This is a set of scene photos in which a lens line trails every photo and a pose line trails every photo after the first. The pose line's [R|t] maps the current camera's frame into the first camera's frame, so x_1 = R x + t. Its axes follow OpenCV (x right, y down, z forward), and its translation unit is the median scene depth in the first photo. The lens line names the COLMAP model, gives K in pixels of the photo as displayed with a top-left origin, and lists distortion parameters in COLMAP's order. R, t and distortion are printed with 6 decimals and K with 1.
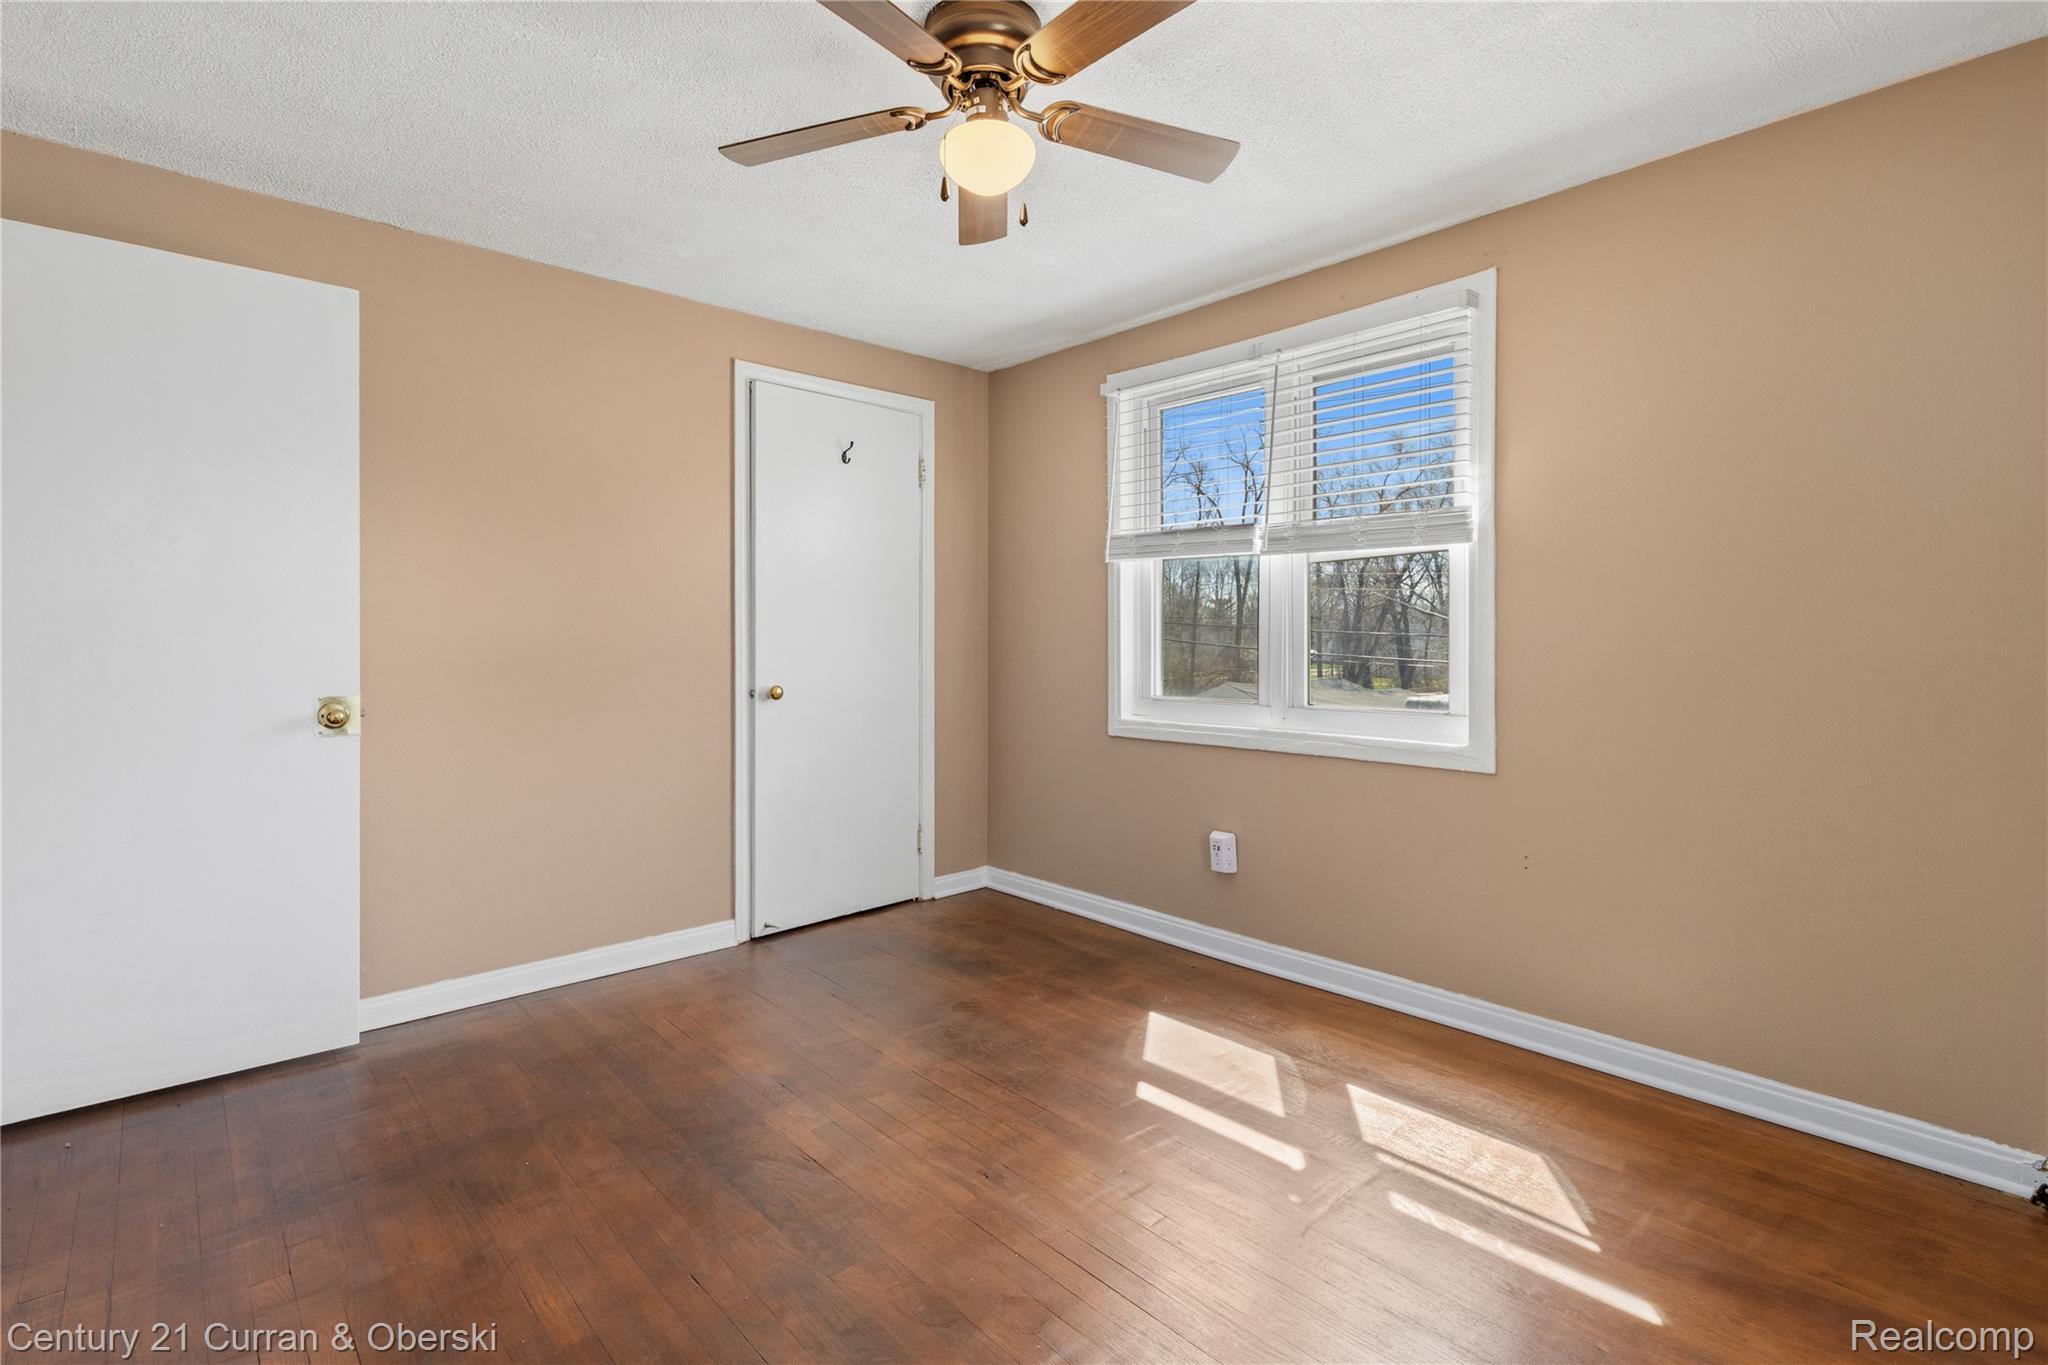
lens RADIAL K [[949.3, 0, 1072.5], [0, 949.3, 635.5], [0, 0, 1]] dist [0.006733, -0.000751]
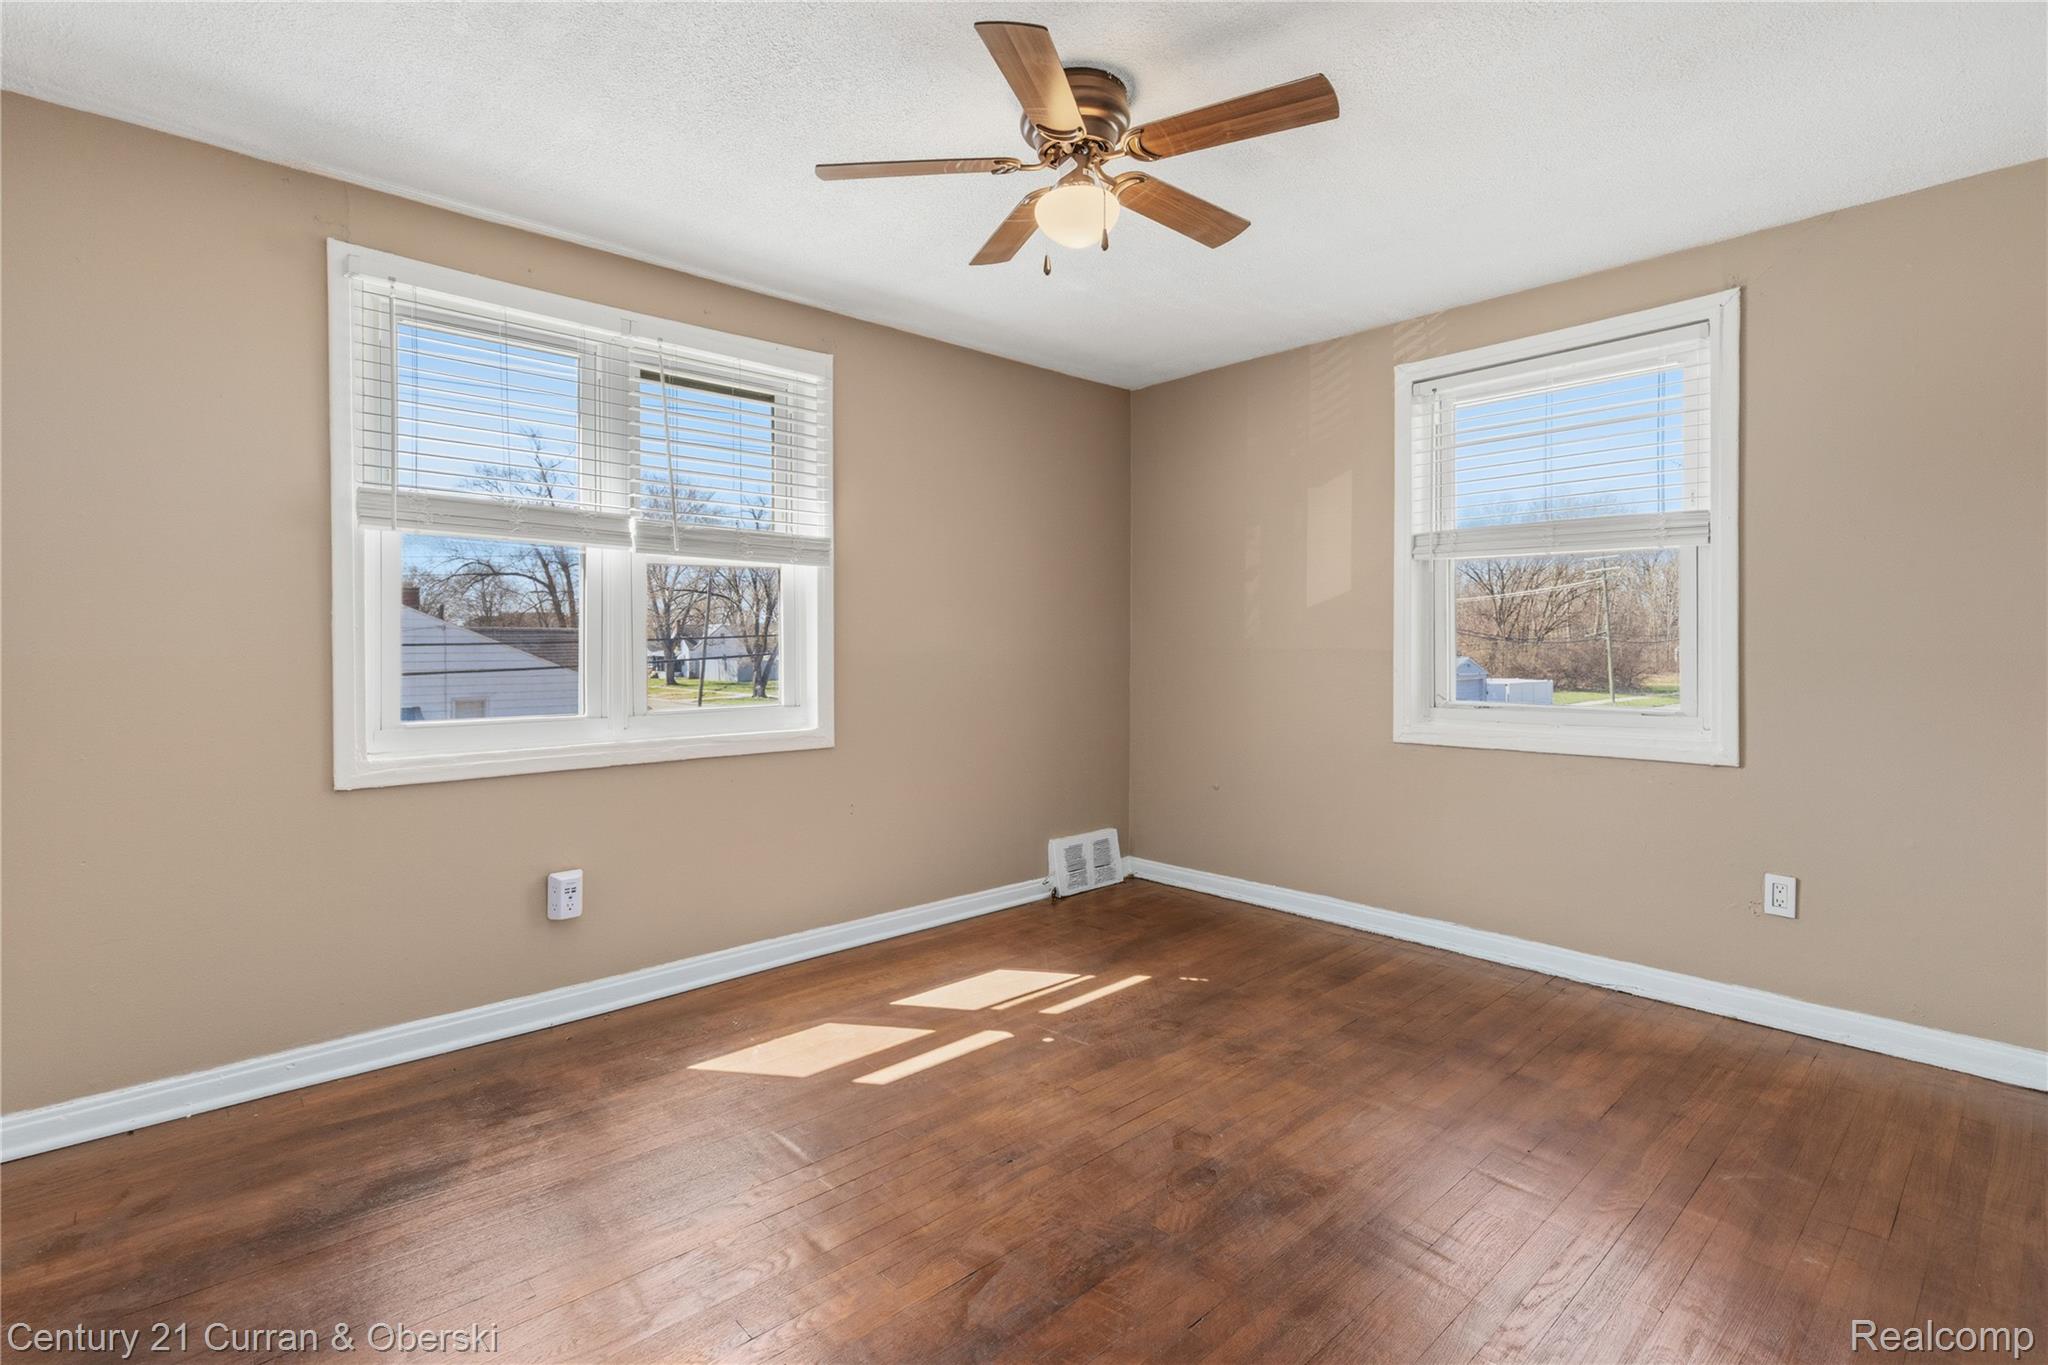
lens RADIAL K [[949.3, 0, 1007.9], [0, 949.3, 643.8], [0, 0, 1]] dist [0.006733, -0.000751]
pose [[0.032939, 0.000848, 0.999457, -1.095042], [-0.004692, 0.999989, -0.000694, 0.005776], [-0.999446, -0.004667, 0.032942, 0.943839]]
